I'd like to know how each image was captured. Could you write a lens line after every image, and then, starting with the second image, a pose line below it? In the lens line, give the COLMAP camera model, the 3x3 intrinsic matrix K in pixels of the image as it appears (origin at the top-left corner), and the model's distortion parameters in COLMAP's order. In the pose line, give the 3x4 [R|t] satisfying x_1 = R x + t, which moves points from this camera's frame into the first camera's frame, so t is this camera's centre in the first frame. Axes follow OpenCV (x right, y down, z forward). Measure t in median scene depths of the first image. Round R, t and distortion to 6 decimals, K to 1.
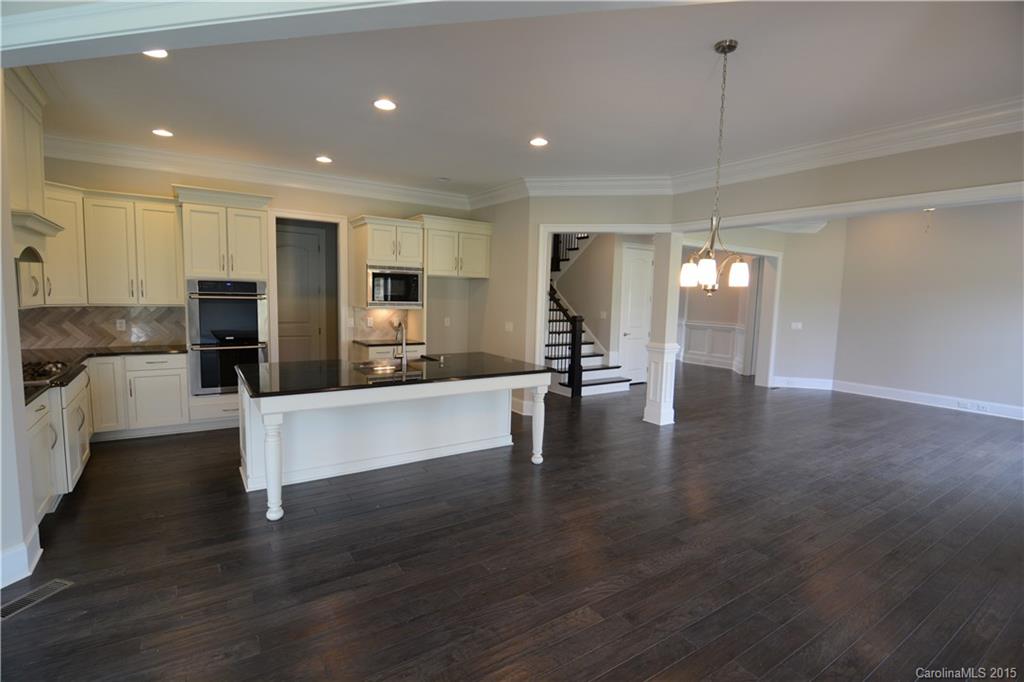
lens RADIAL K [[493.5, 0, 511.2], [0, 493.5, 344.8], [0, 0, 1]] dist [-0.000354, -0.012584]
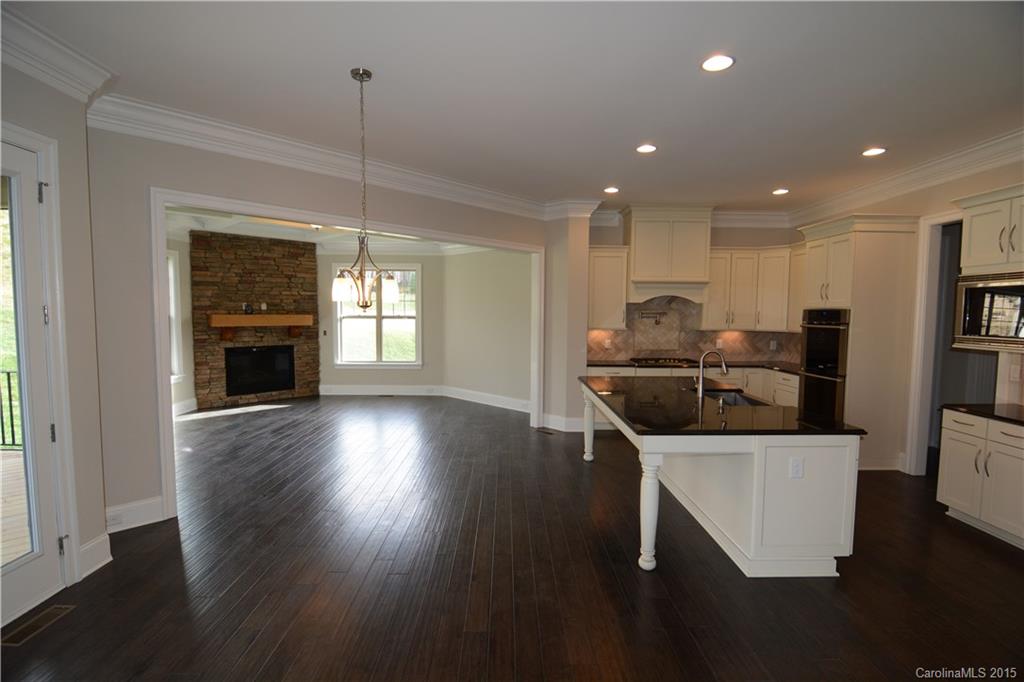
lens RADIAL K [[493.5, 0, 511.2], [0, 493.5, 344.8], [0, 0, 1]] dist [-0.000354, -0.012584]
pose [[-0.546393, 0.029029, -0.837025, 0.600403], [-0.102329, 0.989598, 0.101119, -0.092836], [0.831254, 0.140903, -0.537739, 0.991003]]
